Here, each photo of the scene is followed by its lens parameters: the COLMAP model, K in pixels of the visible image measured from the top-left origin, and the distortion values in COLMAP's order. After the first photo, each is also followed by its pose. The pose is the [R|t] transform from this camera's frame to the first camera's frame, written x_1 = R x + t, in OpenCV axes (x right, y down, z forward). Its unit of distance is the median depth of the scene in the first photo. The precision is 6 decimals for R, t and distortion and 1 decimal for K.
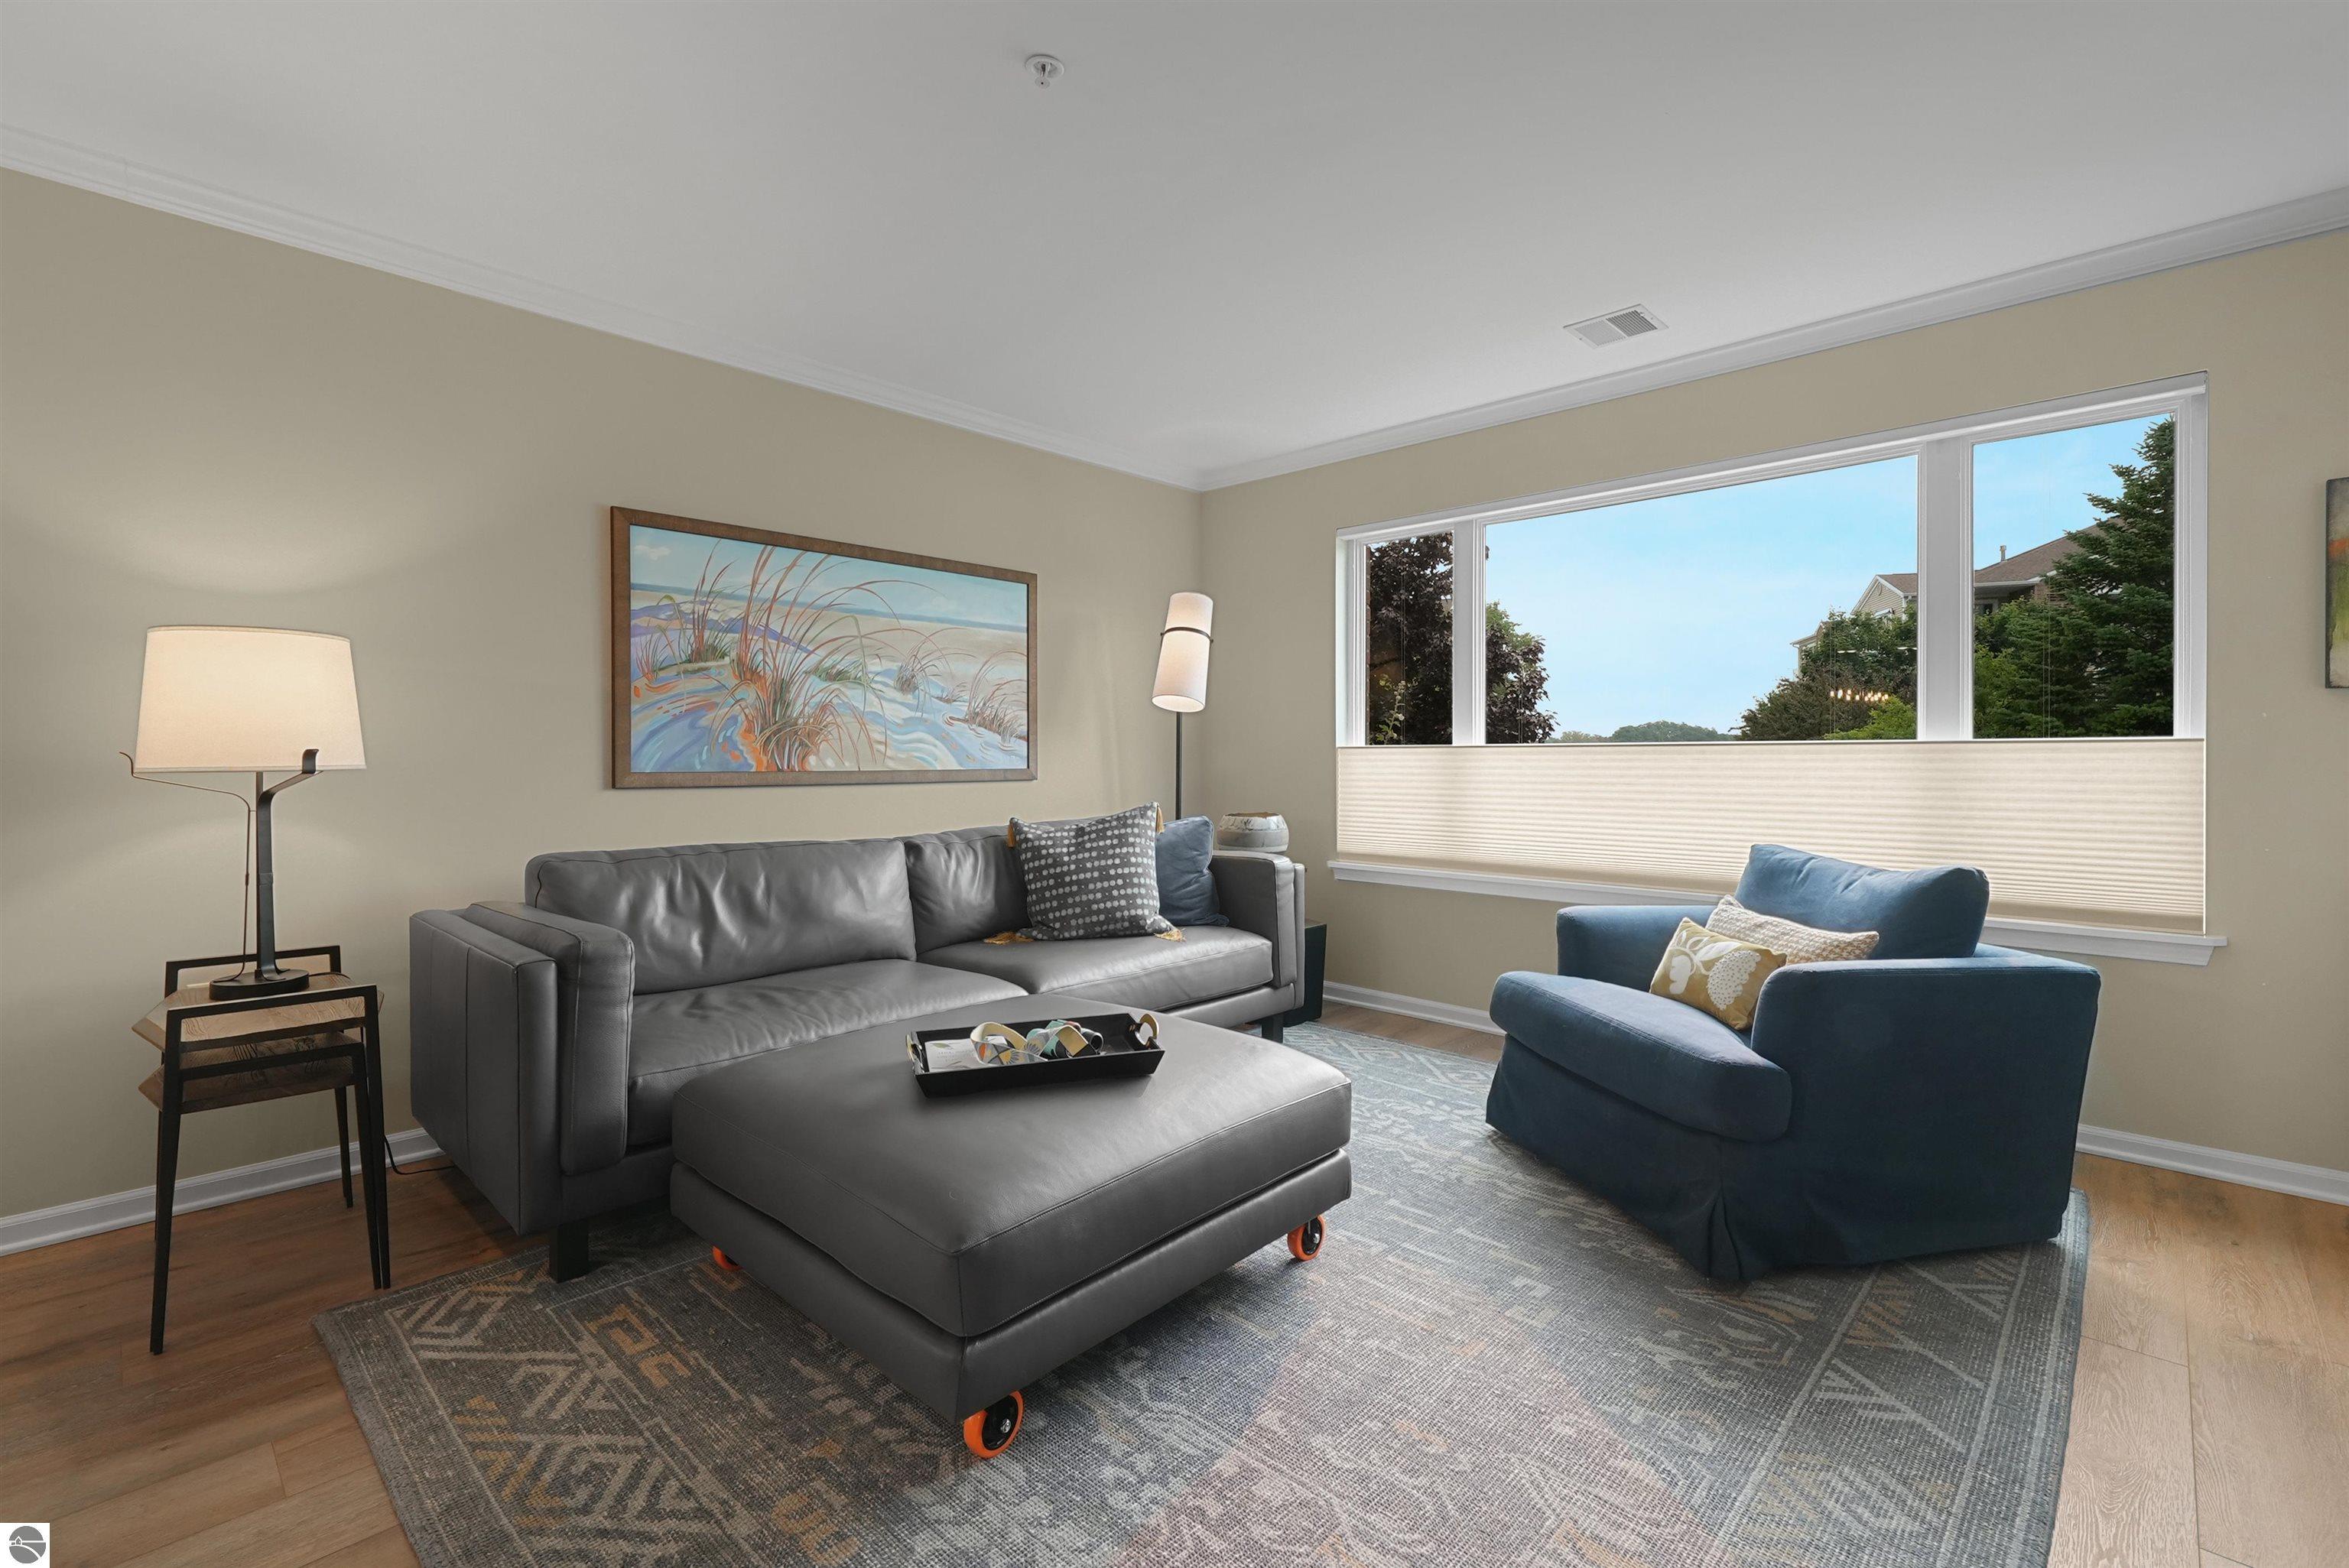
lens RADIAL K [[1025.0, 0, 1173.2], [0, 1025.0, 764.0], [0, 0, 1]] dist [-0.001389, 0.000655]
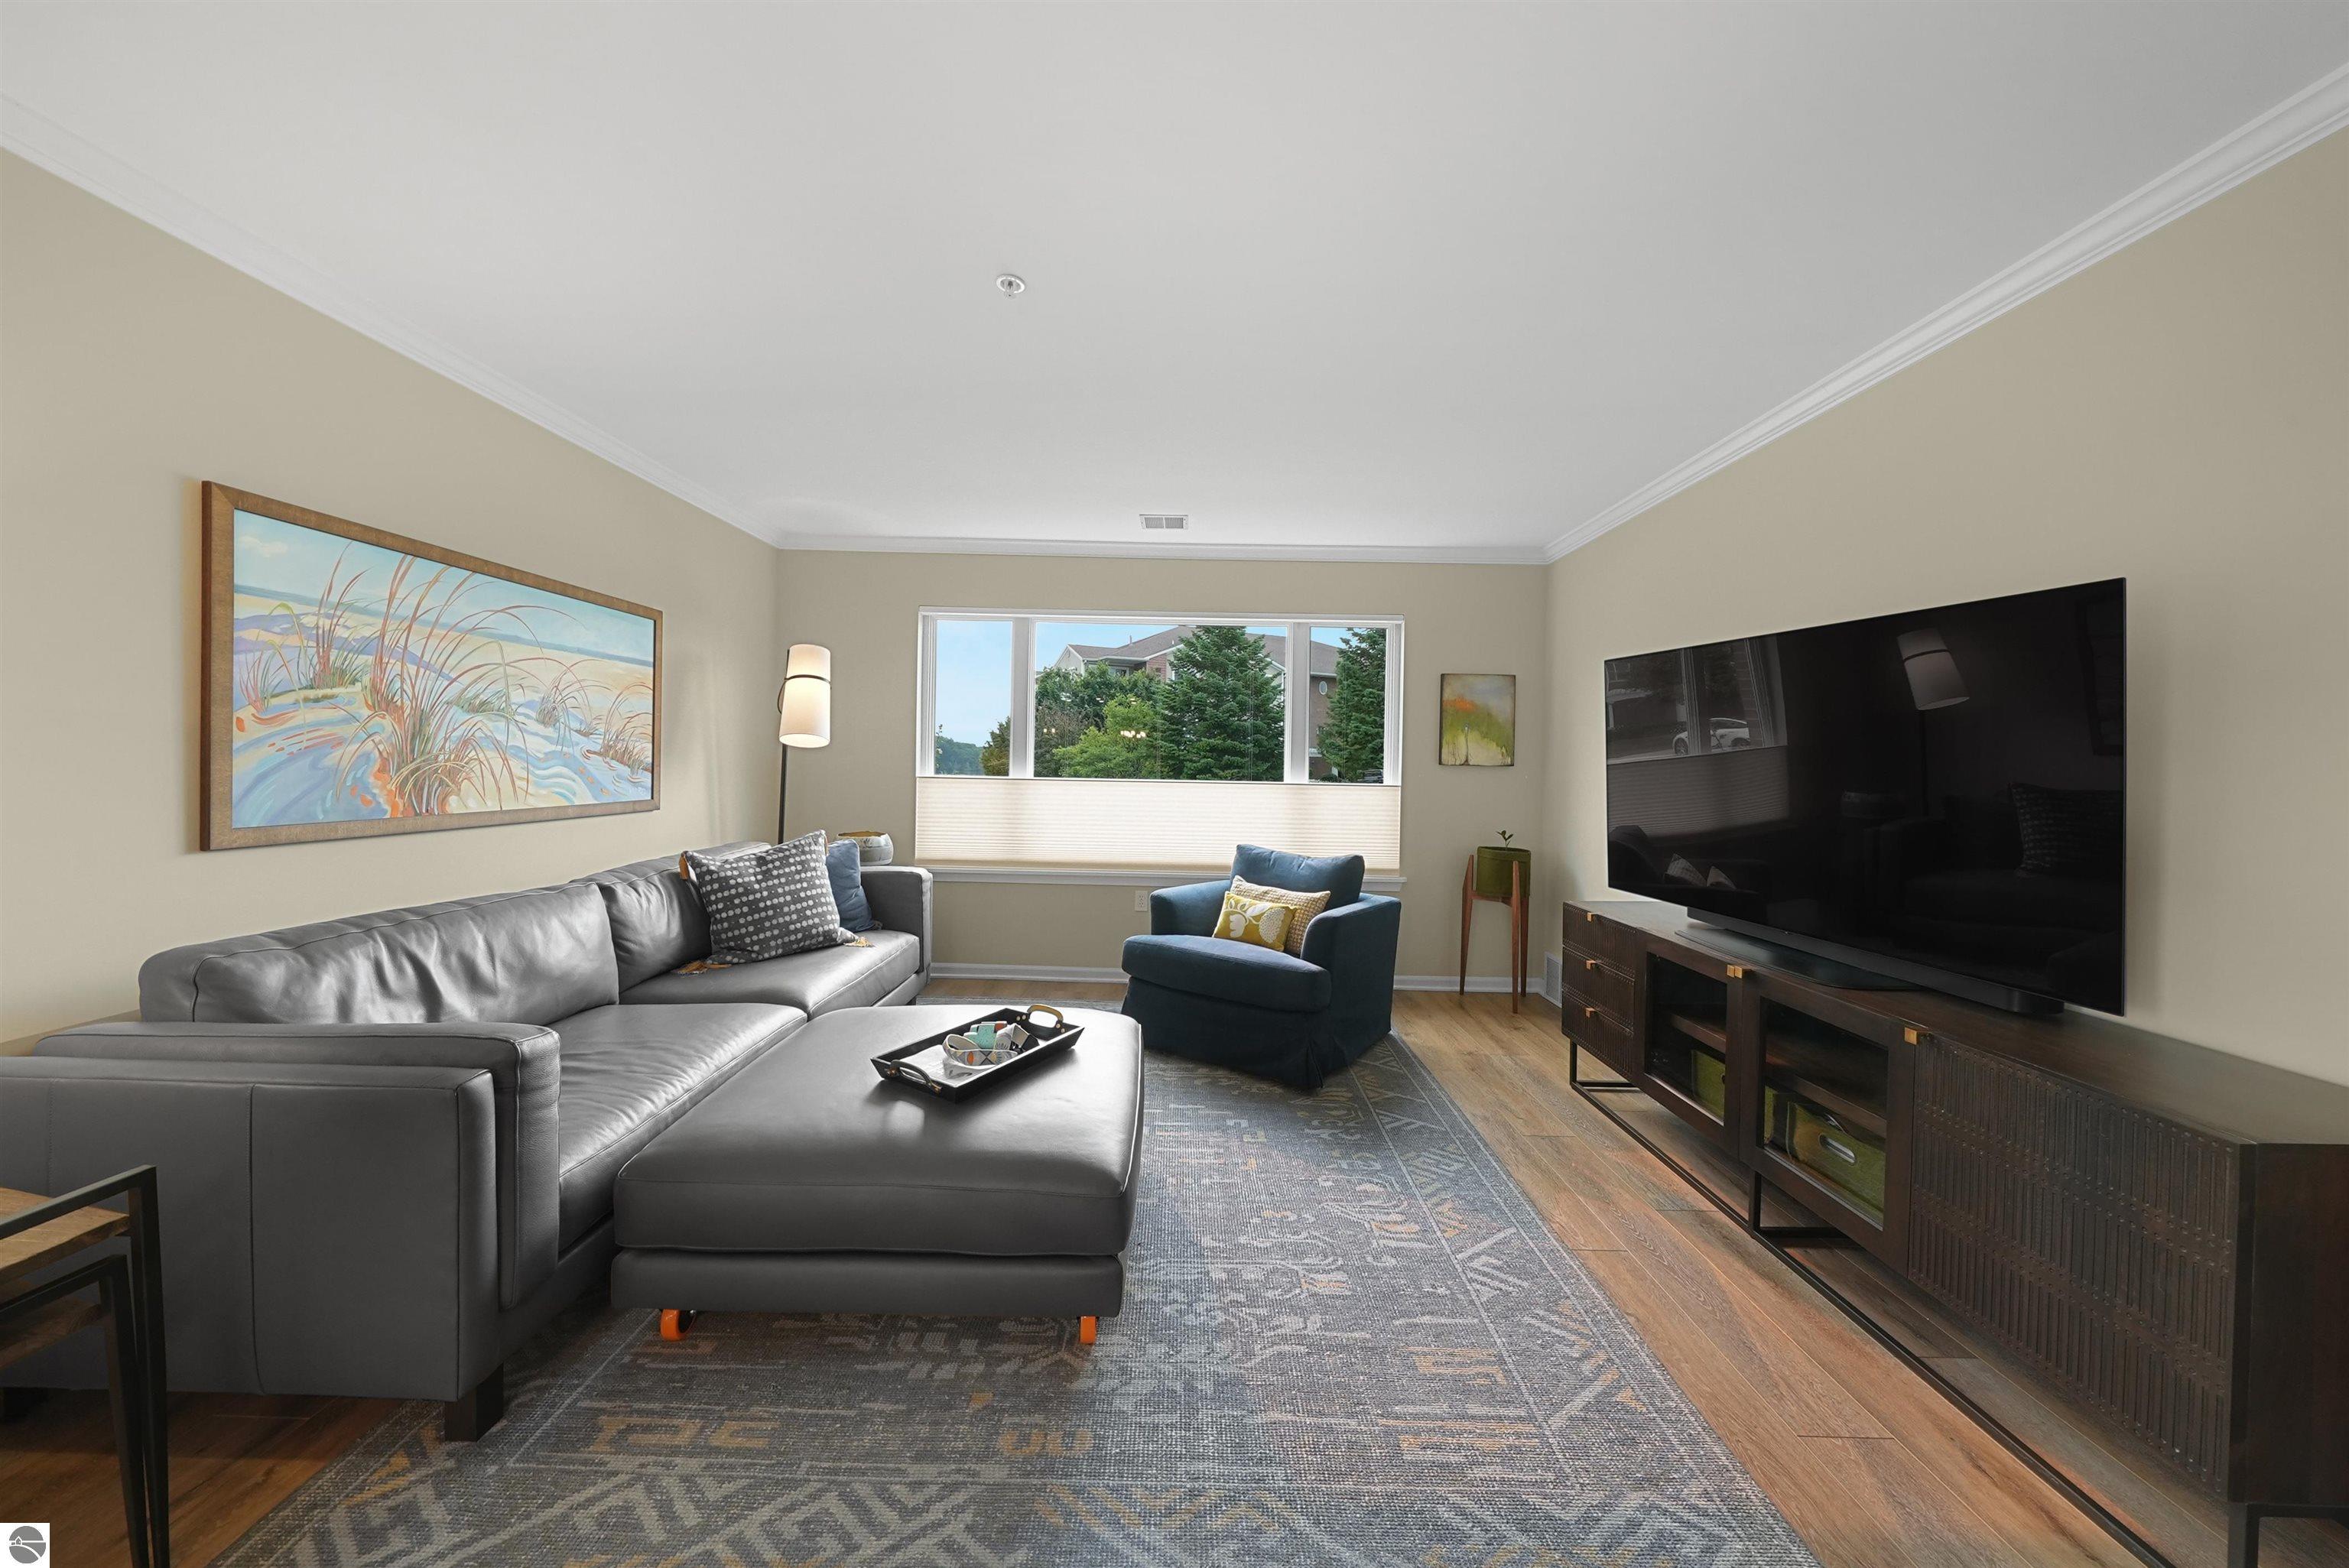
lens RADIAL K [[810.3, 0, 1168.6], [0, 810.3, 769.3], [0, 0, 1]] dist [-0.005452, 0.000364]
pose [[0.733289, 0.008366, 0.679866, -0.428111], [-0.014388, 0.999891, 0.003214, -0.048998], [-0.679765, -0.012139, 0.733329, 0.072408]]
